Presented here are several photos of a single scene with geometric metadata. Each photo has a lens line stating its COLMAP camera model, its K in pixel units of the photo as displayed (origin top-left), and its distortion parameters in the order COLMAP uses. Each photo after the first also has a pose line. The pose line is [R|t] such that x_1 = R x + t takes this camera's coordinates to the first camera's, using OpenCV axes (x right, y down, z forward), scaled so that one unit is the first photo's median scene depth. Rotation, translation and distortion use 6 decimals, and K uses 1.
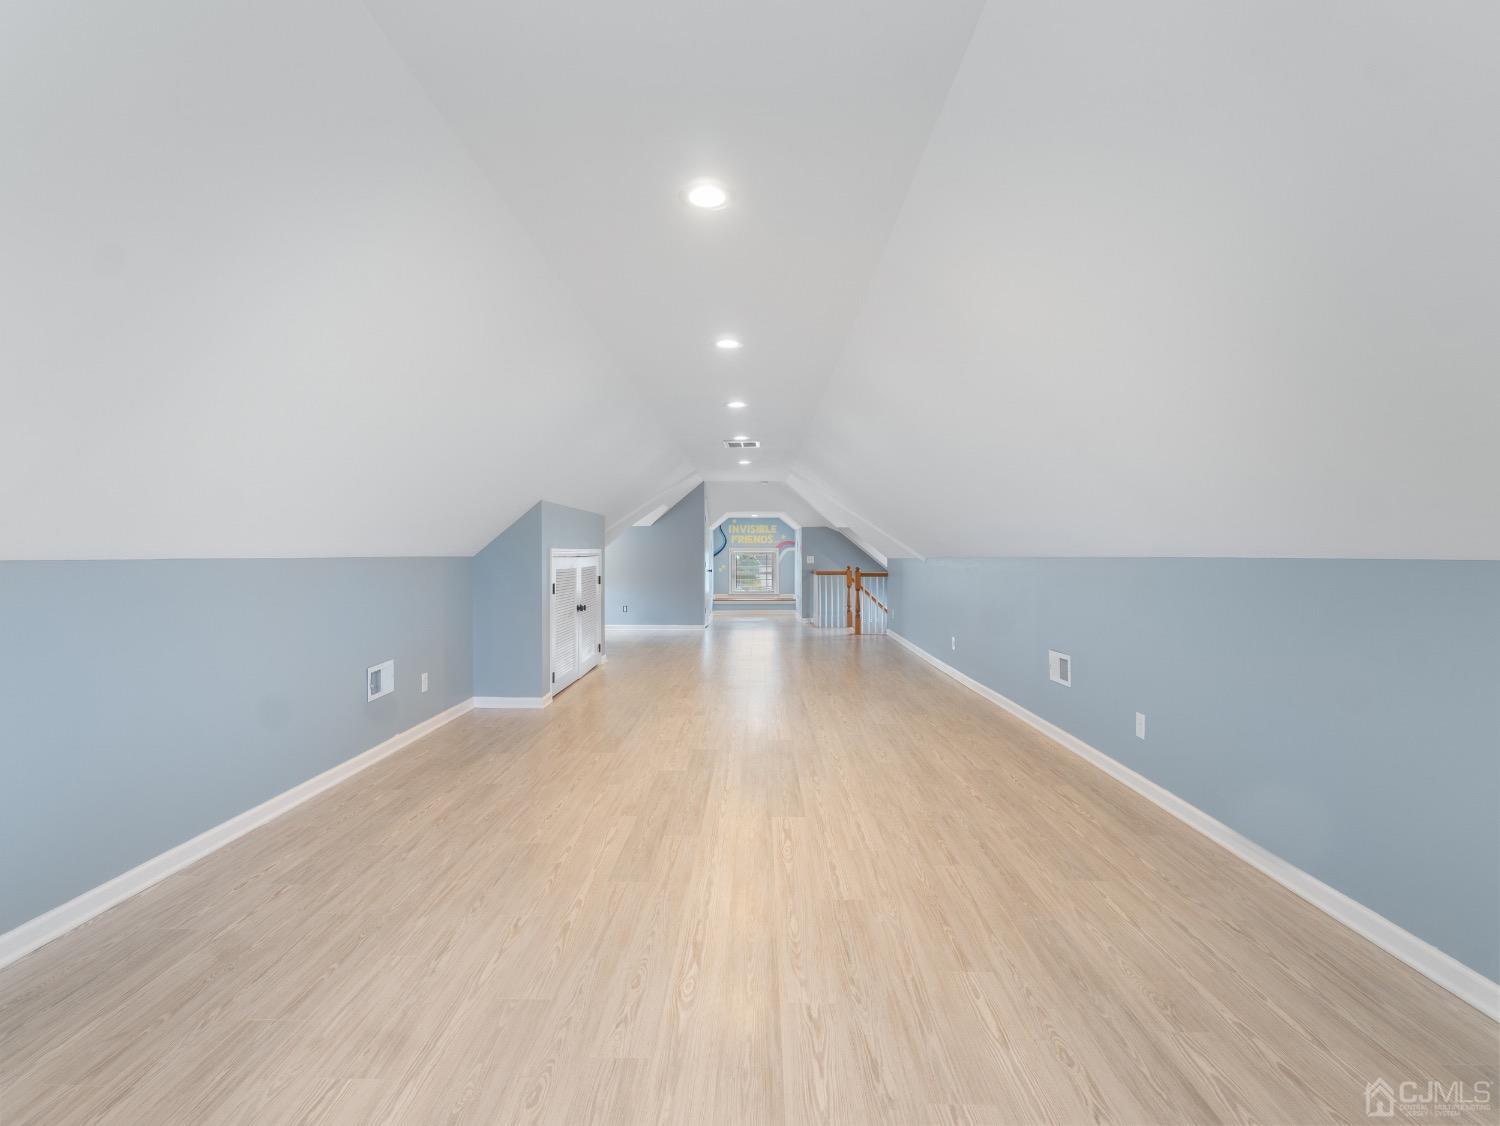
lens RADIAL K [[732.5, 0, 750.7], [0, 732.5, 557.3], [0, 0, 1]] dist [-0.004910, 0.001335]
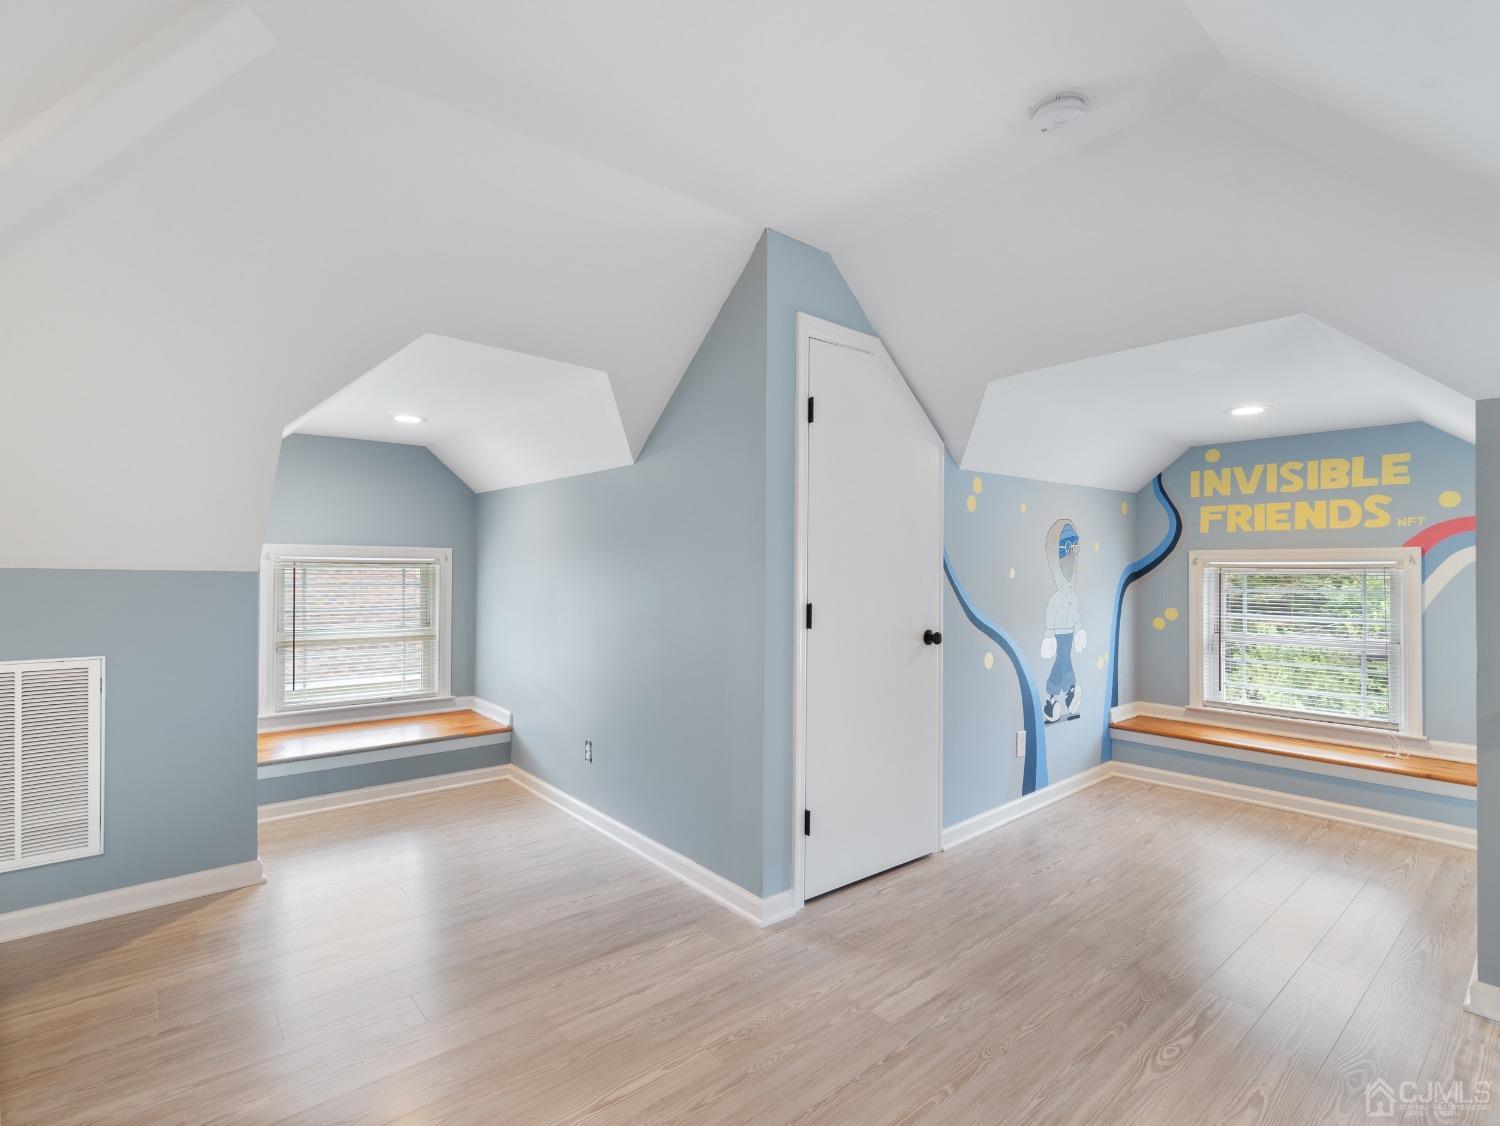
lens RADIAL K [[732.5, 0, 744.8], [0, 732.5, 565.8], [0, 0, 1]] dist [-0.004910, 0.001335]
pose [[0.674648, 0.000959, -0.738139, 0.065169], [-0.008713, 0.999940, -0.006664, -0.002939], [0.738089, 0.010927, 0.674615, 0.675047]]
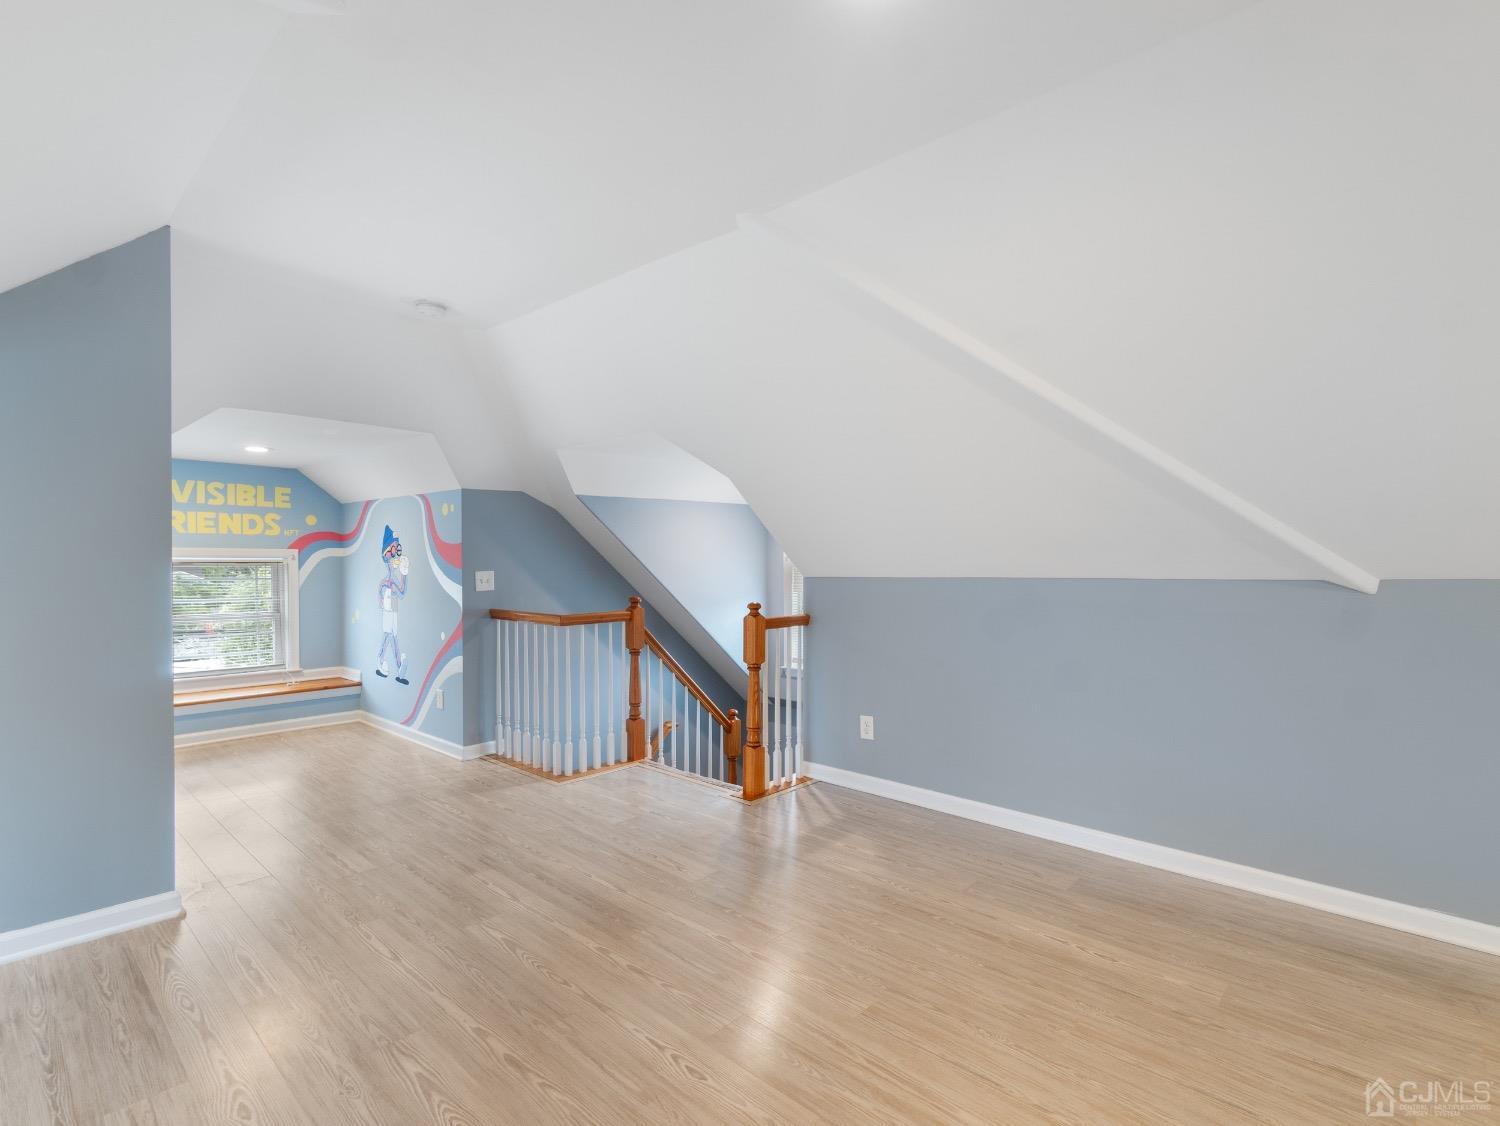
lens RADIAL K [[673.9, 0, 754.9], [0, 673.9, 570.7], [0, 0, 1]] dist [-0.001654, 0.000111]
pose [[0.646830, -0.005159, 0.762617, -0.074285], [0.002263, 0.999986, 0.004845, -0.002678], [-0.762631, -0.001408, 0.646833, 0.595352]]
